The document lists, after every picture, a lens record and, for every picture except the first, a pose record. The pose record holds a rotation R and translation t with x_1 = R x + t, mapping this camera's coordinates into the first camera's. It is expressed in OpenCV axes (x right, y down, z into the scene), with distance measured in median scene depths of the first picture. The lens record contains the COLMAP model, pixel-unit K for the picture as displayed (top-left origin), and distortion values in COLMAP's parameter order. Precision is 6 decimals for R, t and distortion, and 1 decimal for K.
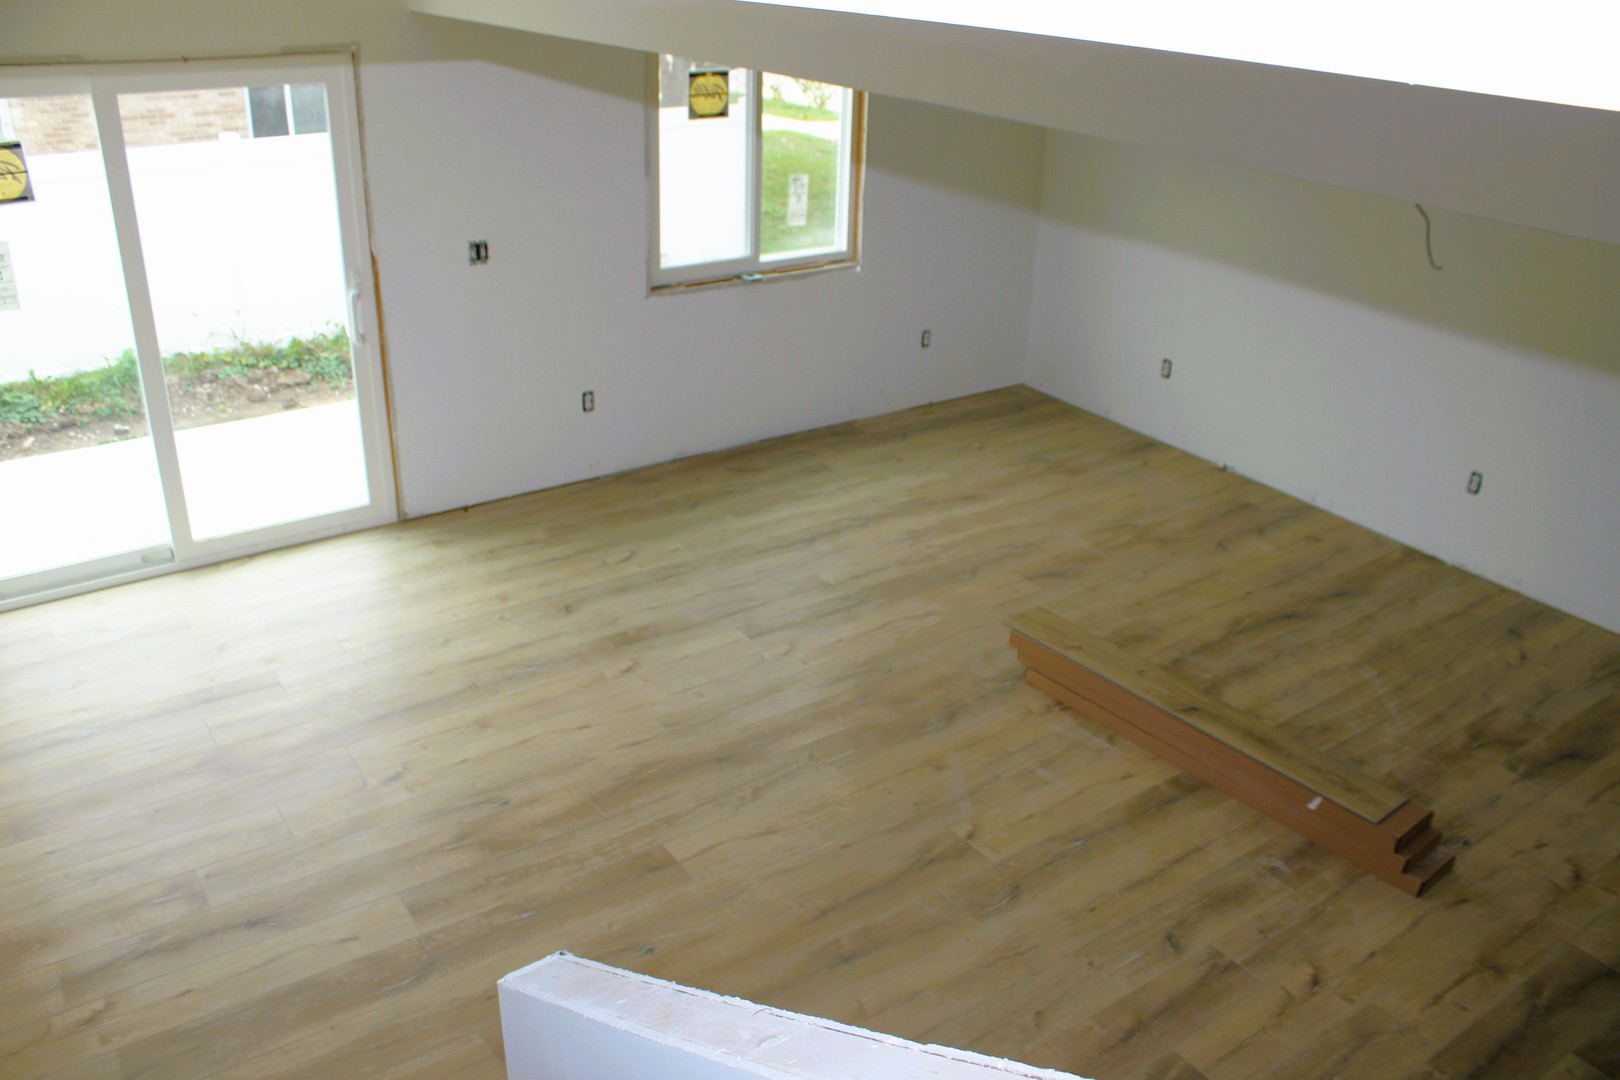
lens RADIAL K [[1372.3, 0, 810.0], [0, 1372.3, 540.0], [0, 0, 1]] dist [-0.161681, 0.147566]
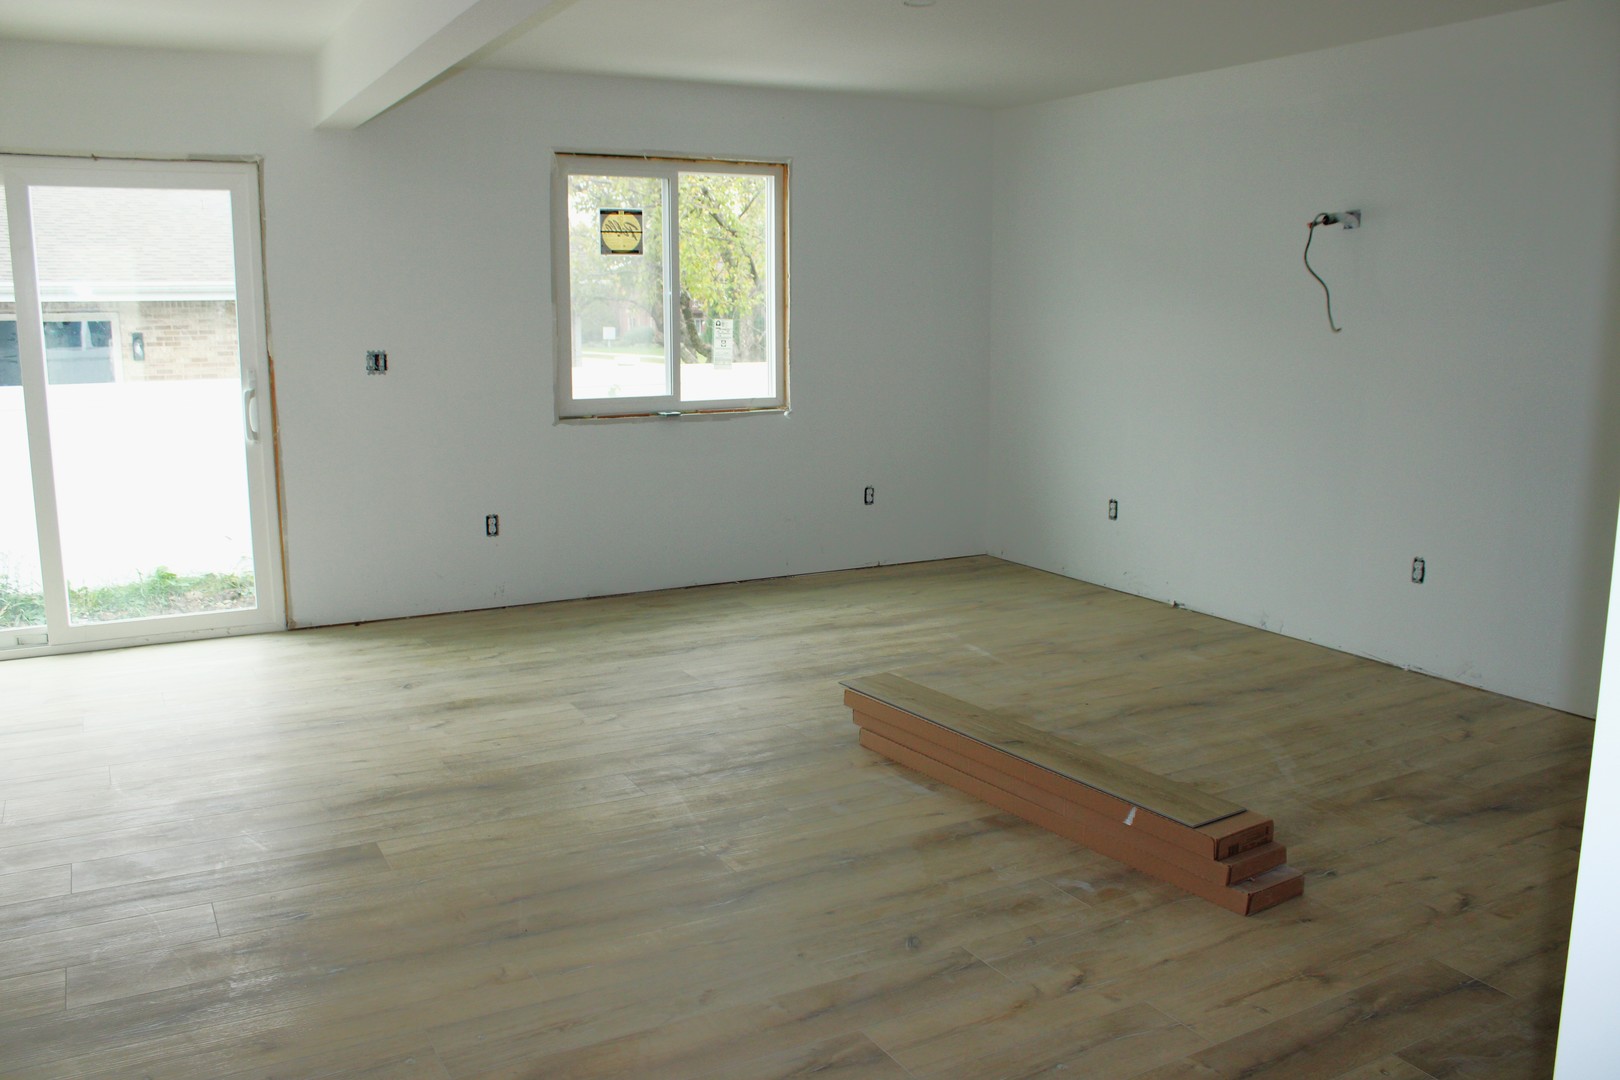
lens RADIAL K [[1372.3, 0, 810.0], [0, 1372.3, 540.0], [0, 0, 1]] dist [-0.161681, 0.147566]
pose [[0.993006, -0.012890, -0.117357, 0.214764], [-0.019292, 0.962945, -0.269008, 0.200122], [0.116476, 0.269391, 0.955961, 0.097197]]
